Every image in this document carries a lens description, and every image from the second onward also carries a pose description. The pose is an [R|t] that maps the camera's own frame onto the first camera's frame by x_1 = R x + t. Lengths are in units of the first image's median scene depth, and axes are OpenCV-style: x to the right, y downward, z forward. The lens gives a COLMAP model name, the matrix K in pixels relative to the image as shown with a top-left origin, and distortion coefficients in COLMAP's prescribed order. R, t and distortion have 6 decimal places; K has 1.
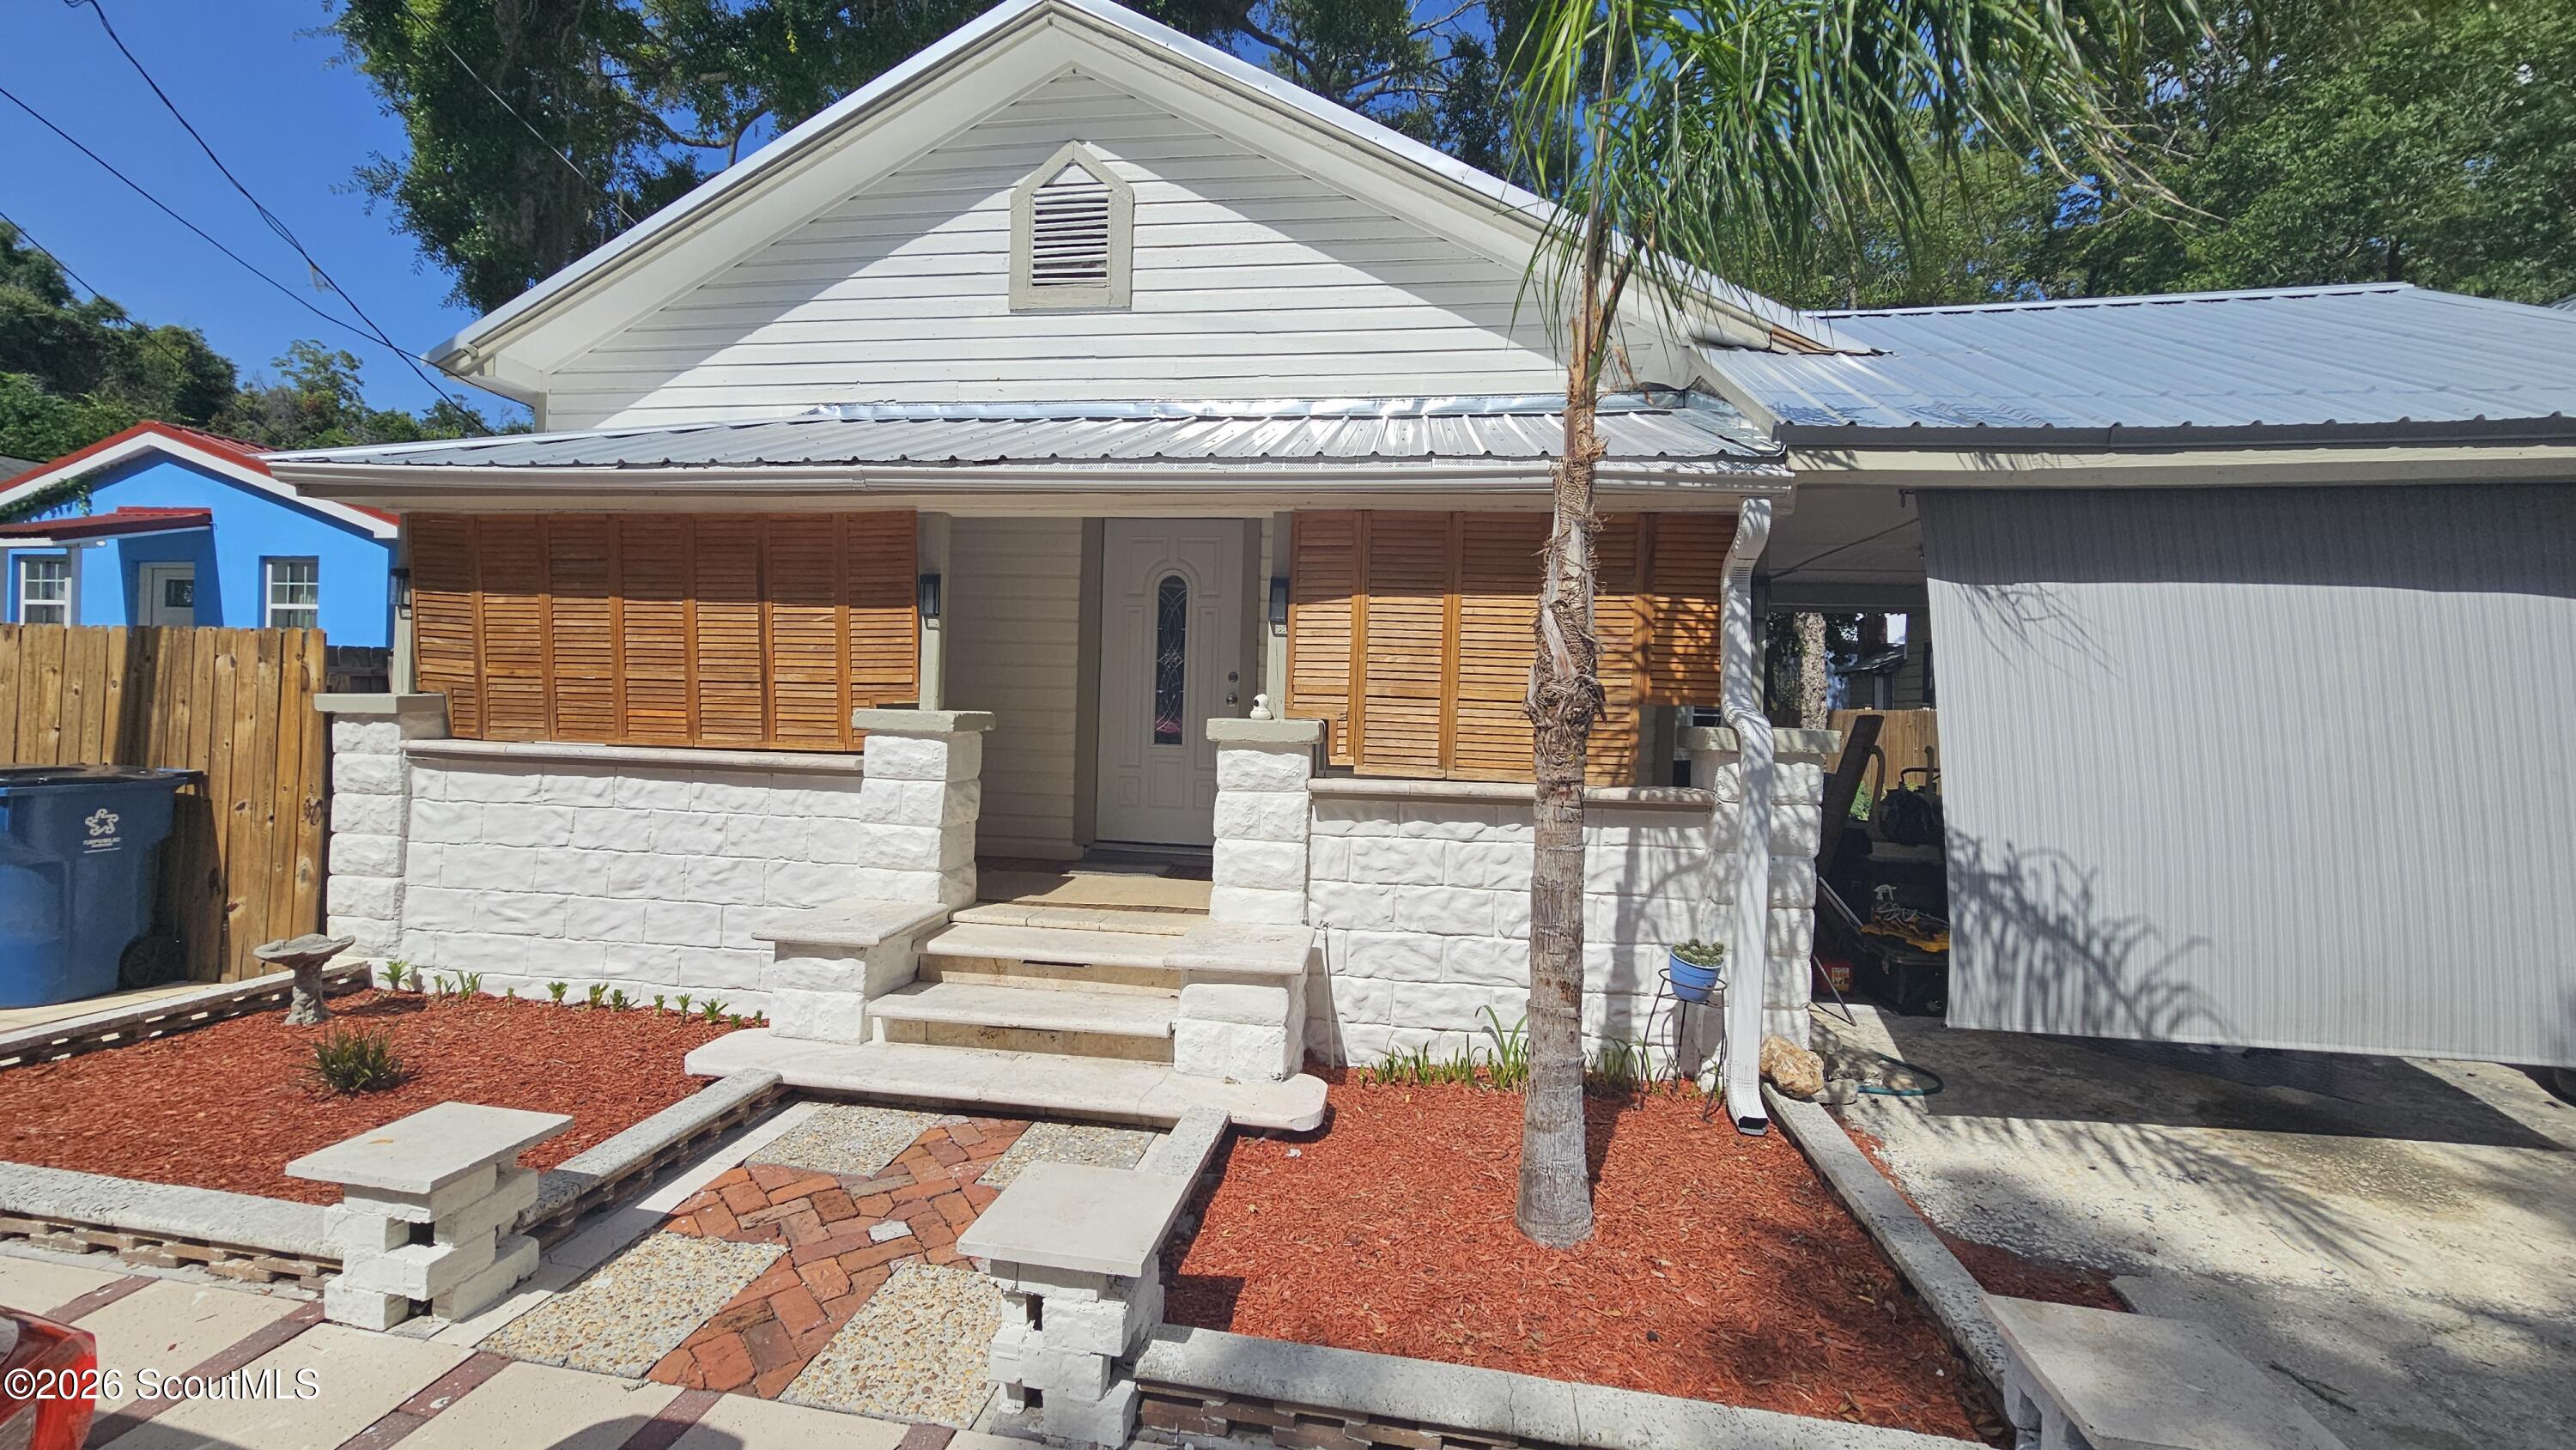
lens RADIAL K [[1066.1, 0, 1282.8], [0, 1066.1, 725.9], [0, 0, 1]] dist [-0.001264, -0.000023]
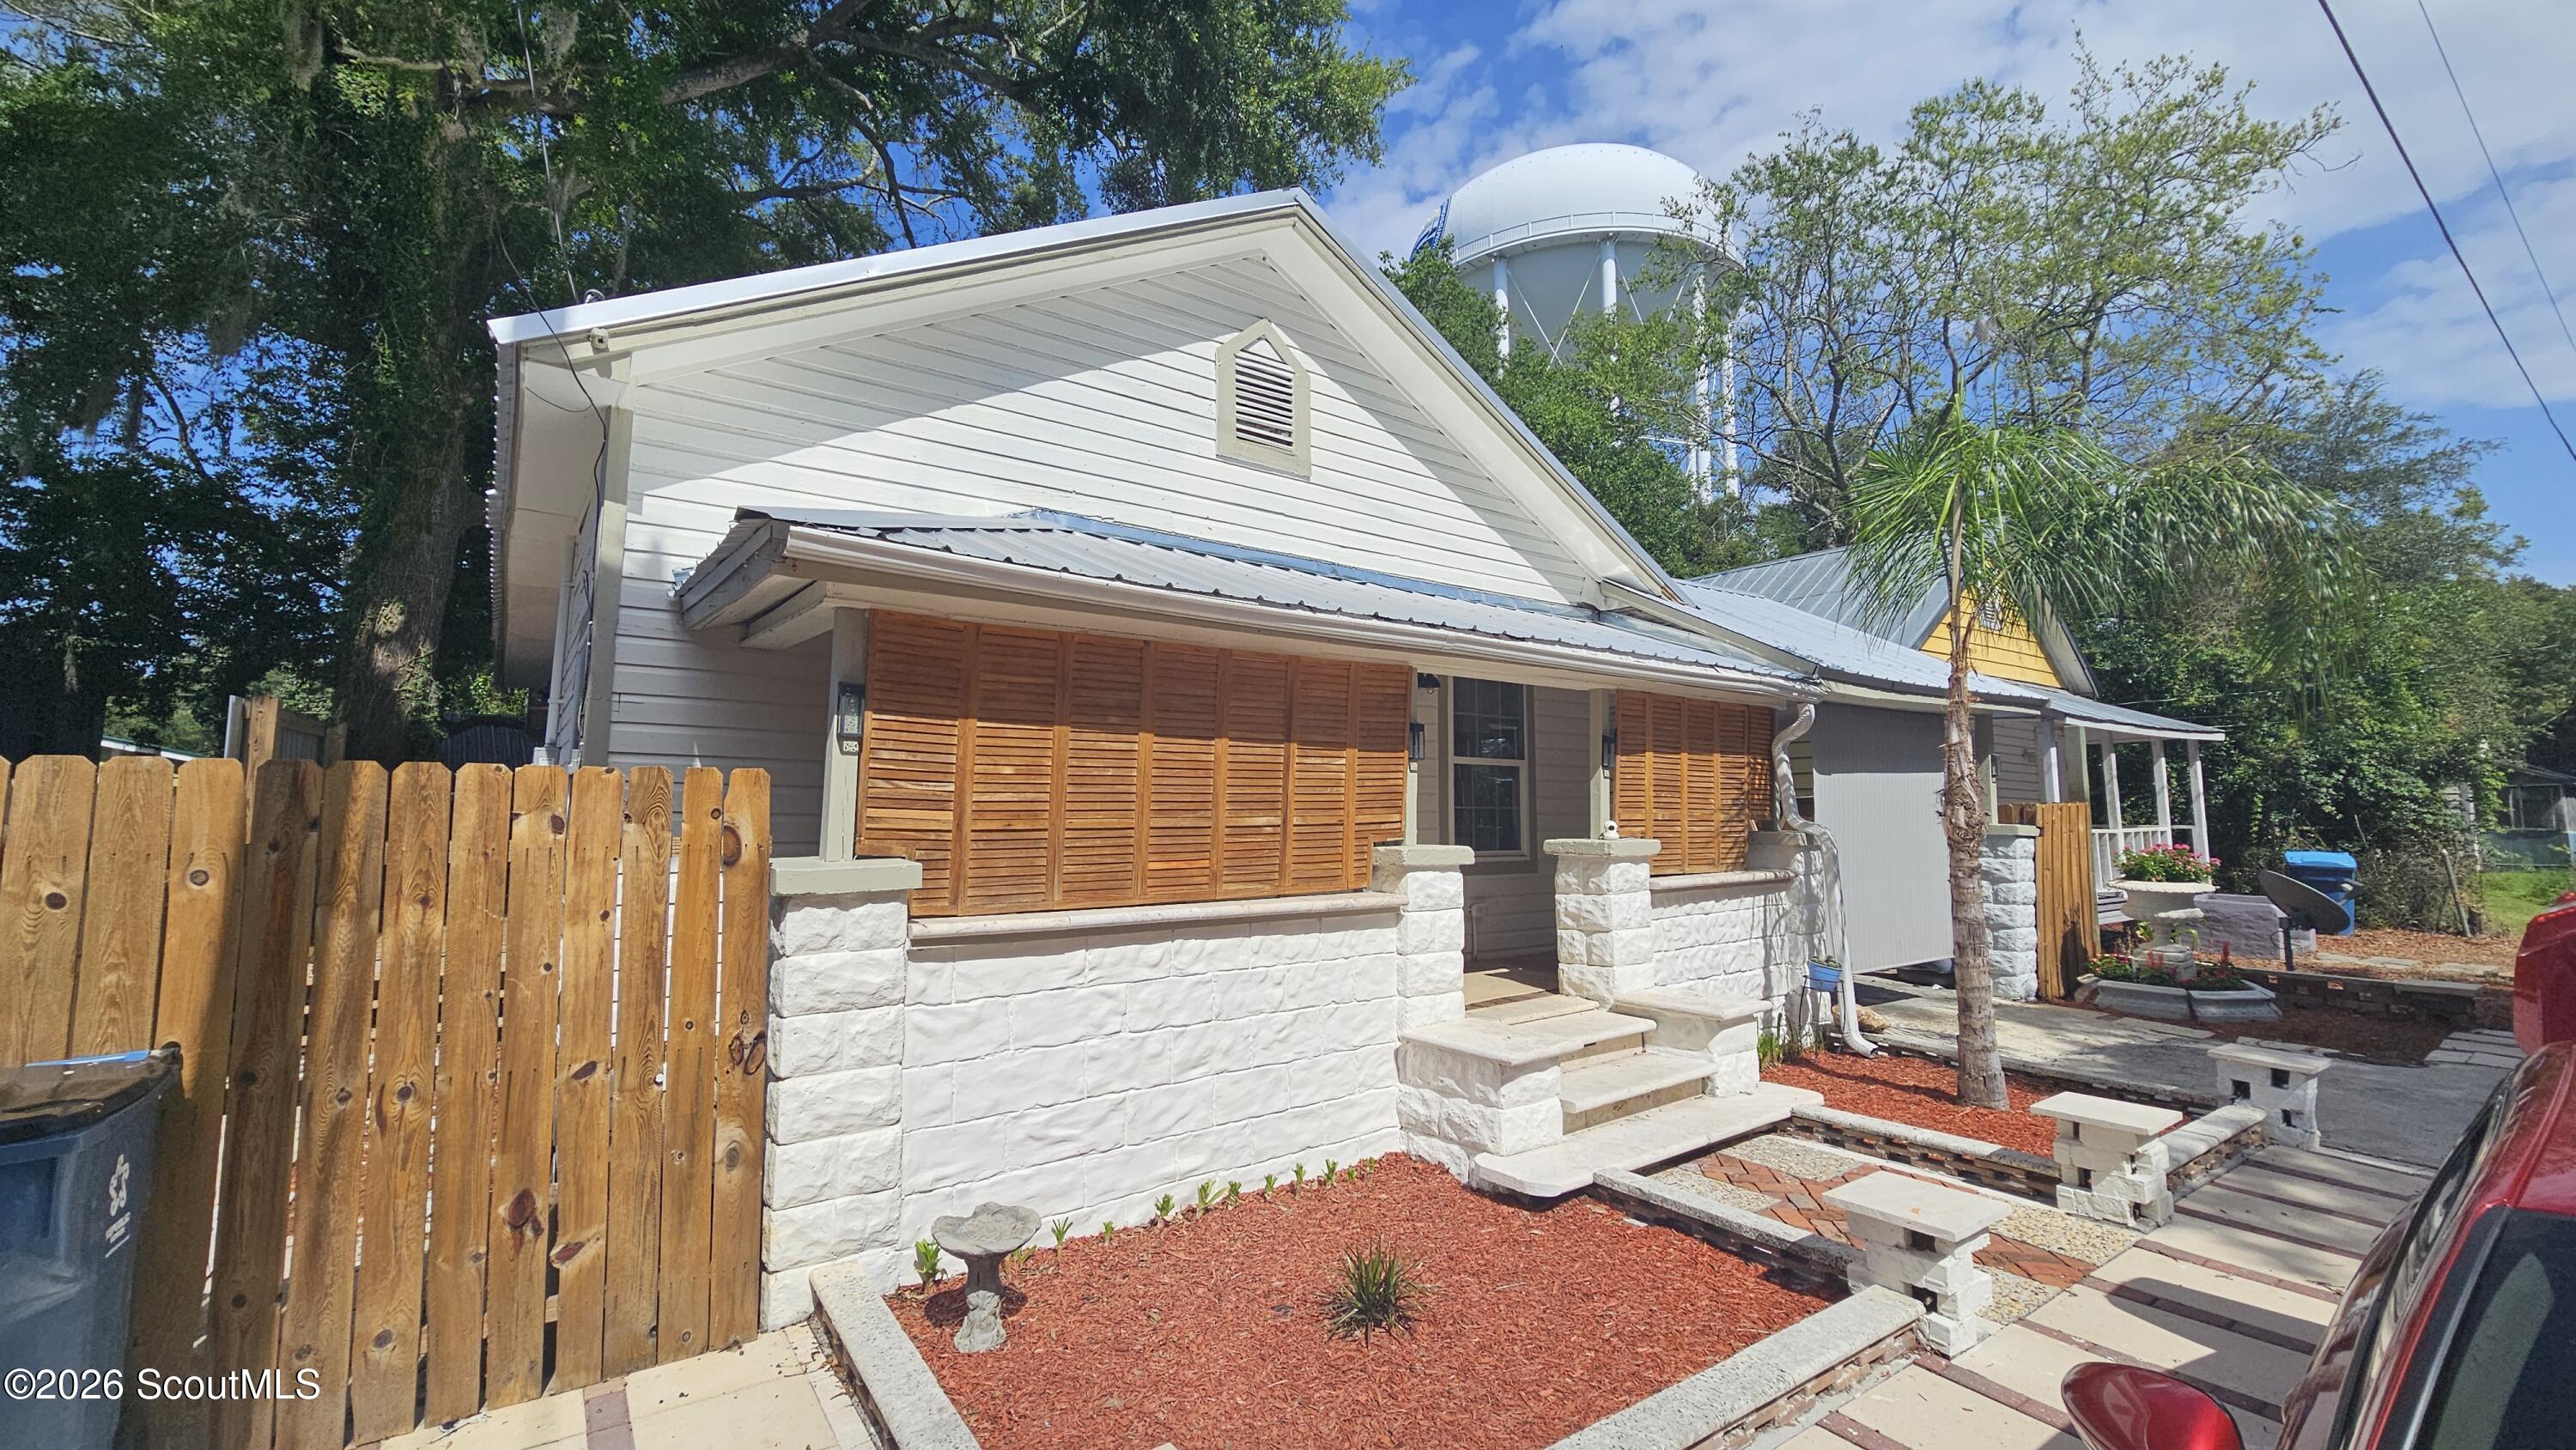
lens RADIAL K [[1066.1, 0, 1271.2], [0, 1066.1, 722.9], [0, 0, 1]] dist [-0.001264, -0.000023]
pose [[0.699972, 0.030002, 0.713540, -1.193233], [0.032870, 0.996705, -0.074153, -0.062444], [-0.713413, 0.075359, 0.696680, 0.319920]]
